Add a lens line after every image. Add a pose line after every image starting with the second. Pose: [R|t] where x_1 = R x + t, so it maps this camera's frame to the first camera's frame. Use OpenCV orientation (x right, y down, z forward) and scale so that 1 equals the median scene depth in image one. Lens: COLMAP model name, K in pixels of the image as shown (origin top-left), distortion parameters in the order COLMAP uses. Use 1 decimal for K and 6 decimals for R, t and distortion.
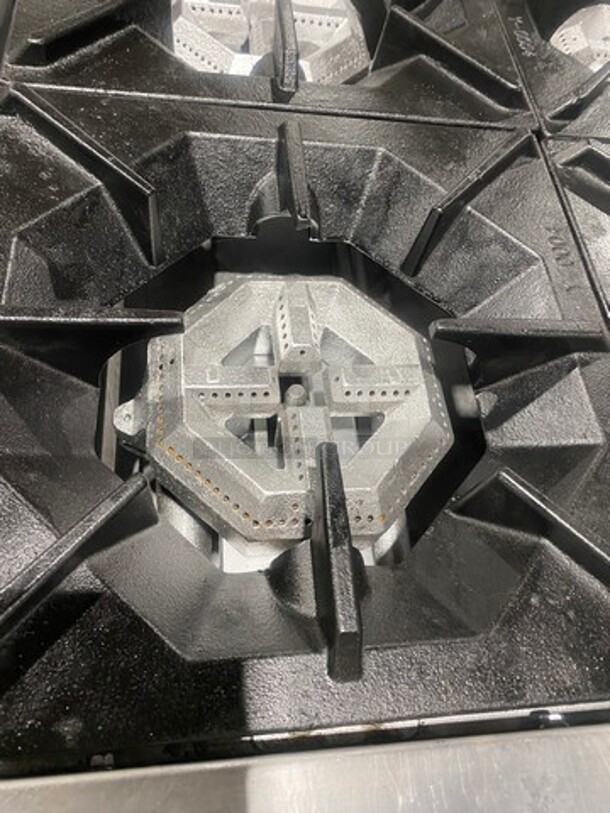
lens RADIAL K [[603.0, 0, 319.0], [0, 603.0, 402.2], [0, 0, 1]] dist [0.051971, -0.006170]
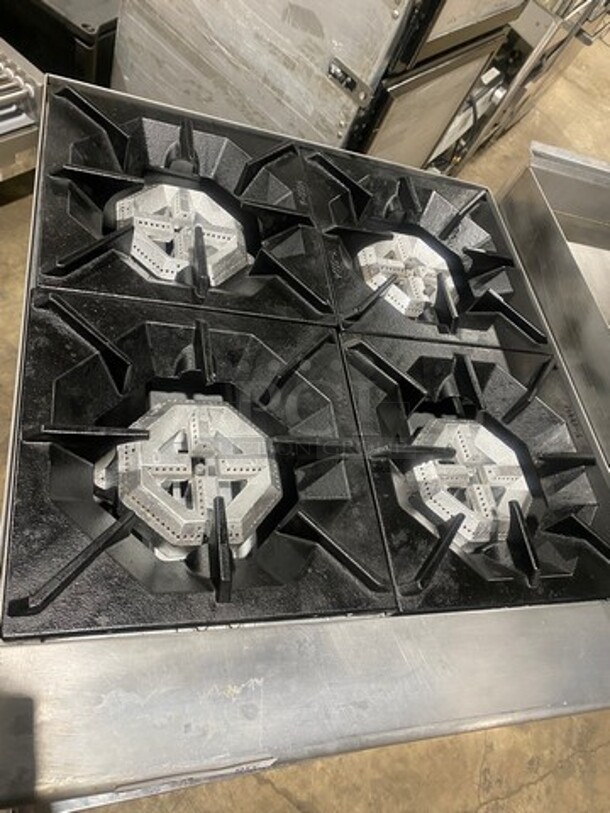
lens RADIAL K [[603.0, 0, 319.0], [0, 603.0, 402.2], [0, 0, 1]] dist [0.051971, -0.006170]
pose [[0.975553, 0.053466, 0.213161, -0.089983], [-0.037529, 0.996237, -0.078126, -0.087710], [-0.216536, 0.068216, 0.973888, -0.922734]]
